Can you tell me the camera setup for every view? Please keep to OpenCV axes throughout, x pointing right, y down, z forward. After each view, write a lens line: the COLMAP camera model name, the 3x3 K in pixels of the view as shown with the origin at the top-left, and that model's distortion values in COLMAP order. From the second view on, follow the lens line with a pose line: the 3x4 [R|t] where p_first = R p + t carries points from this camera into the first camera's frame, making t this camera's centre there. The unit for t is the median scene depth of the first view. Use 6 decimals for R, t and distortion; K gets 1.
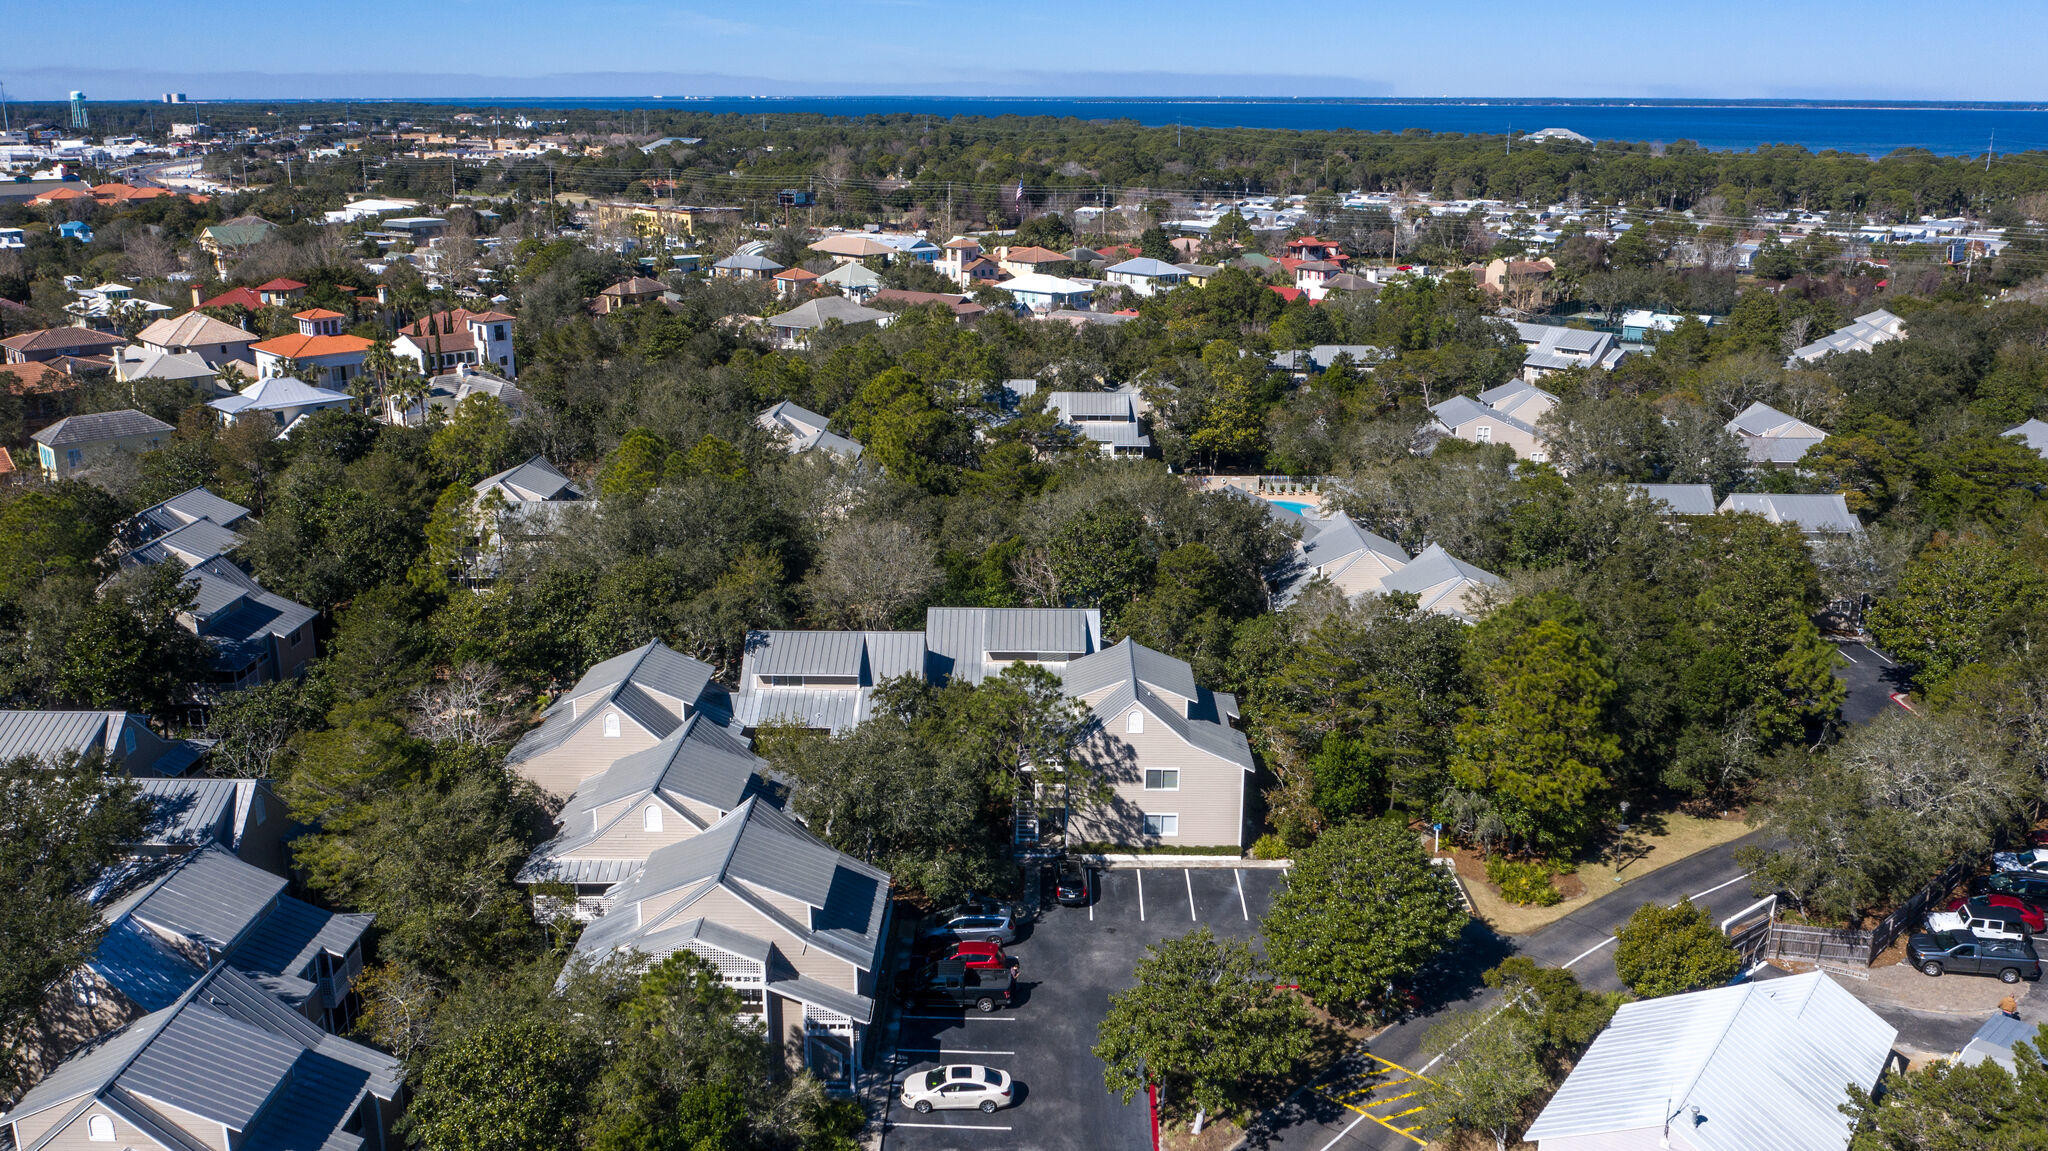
lens RADIAL K [[1735.2, 0, 987.4], [0, 1735.2, 573.9], [0, 0, 1]] dist [-0.007081, -0.003266]
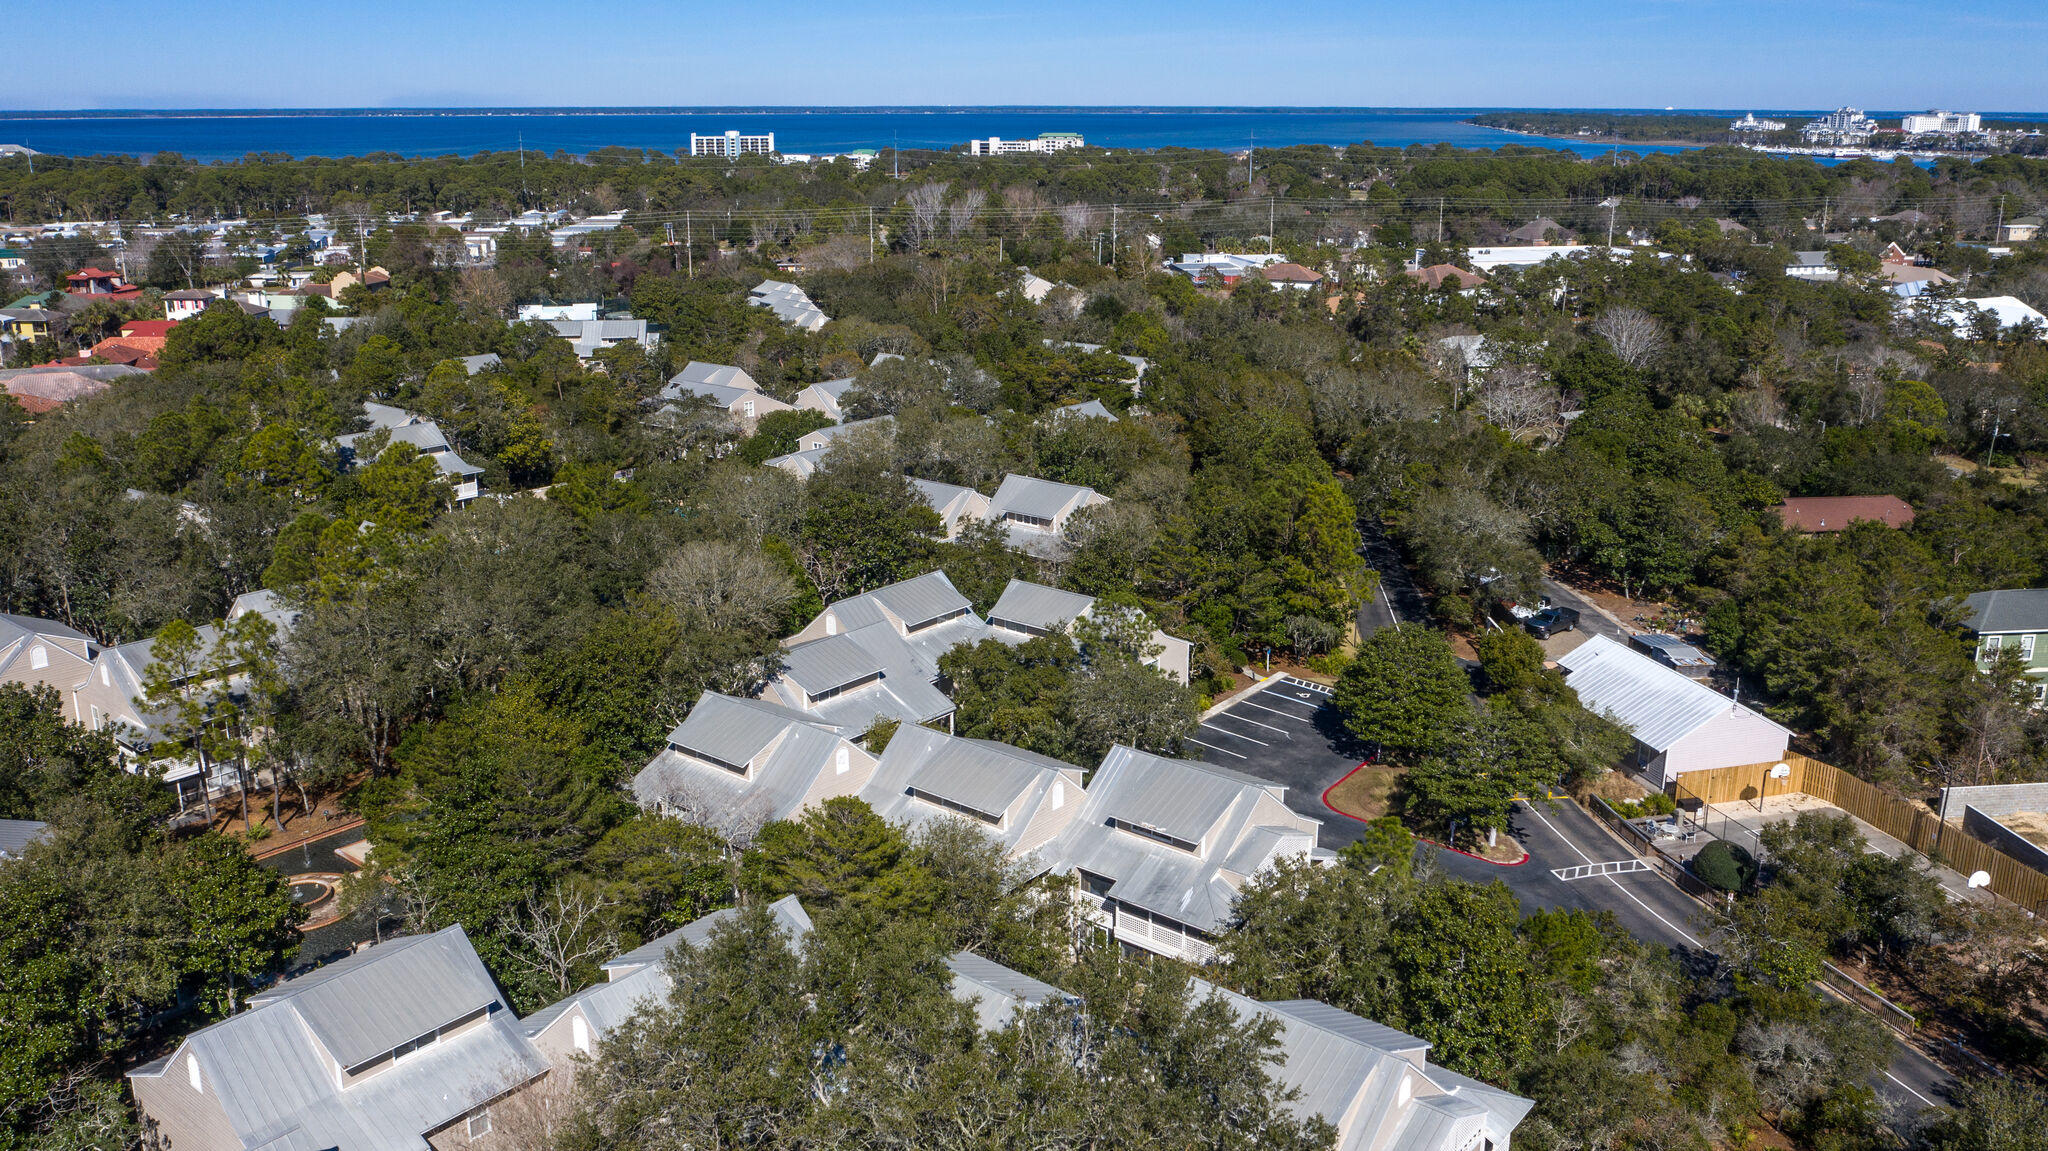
lens RADIAL K [[1735.2, 0, 987.4], [0, 1735.2, 573.9], [0, 0, 1]] dist [-0.007081, -0.003266]
pose [[0.608421, -0.217115, 0.763338, -0.876165], [0.220947, 0.970163, 0.099835, -0.093206], [-0.762238, 0.107915, 0.638238, 0.298134]]
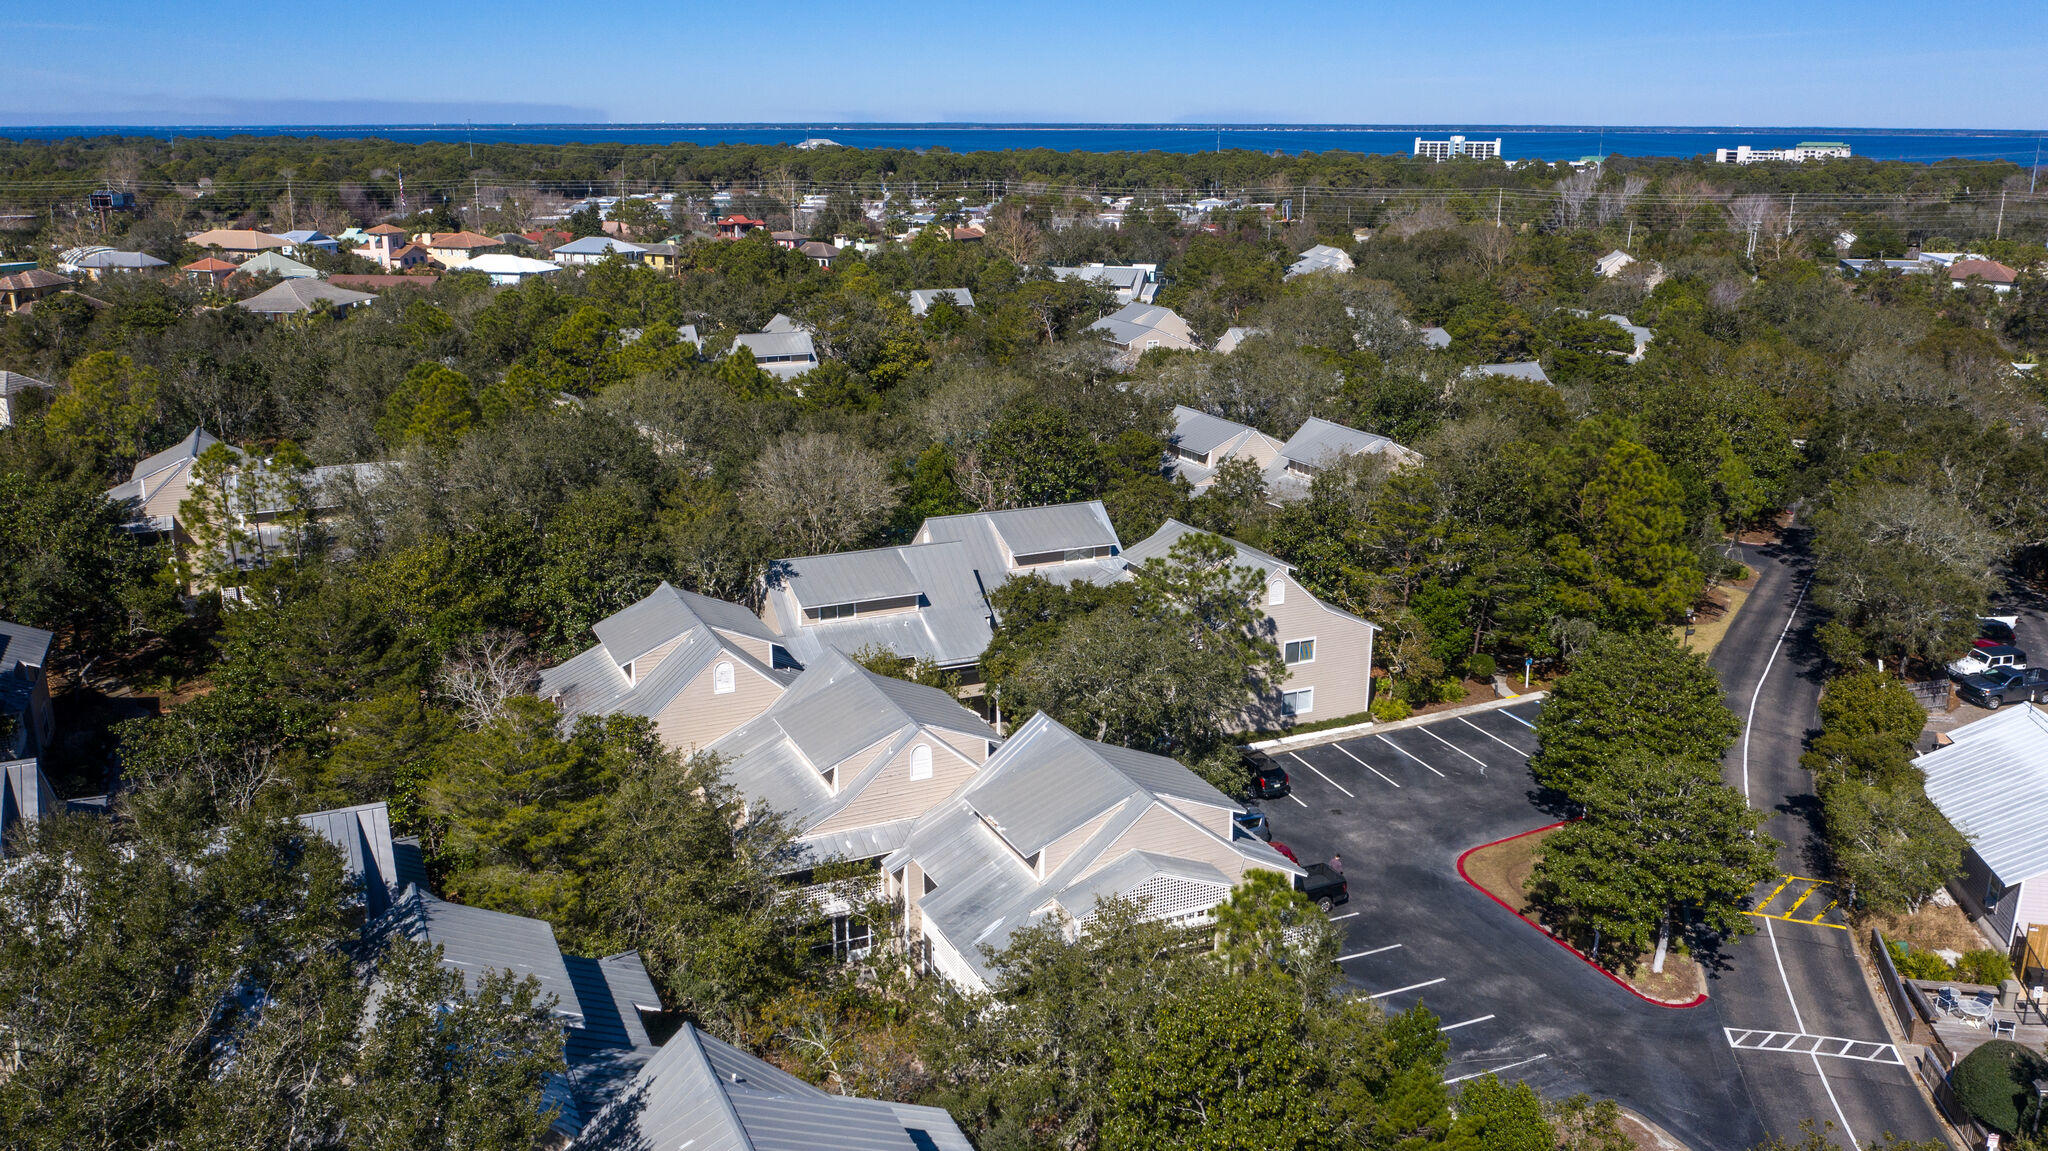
lens RADIAL K [[1672.3, 0, 995.9], [0, 1672.3, 522.2], [0, 0, 1]] dist [-0.008391, -0.008109]
pose [[0.894129, -0.103734, 0.435628, -0.421252], [0.120941, 0.992589, -0.011872, 0.040551], [-0.431168, 0.063301, 0.900048, 0.260687]]
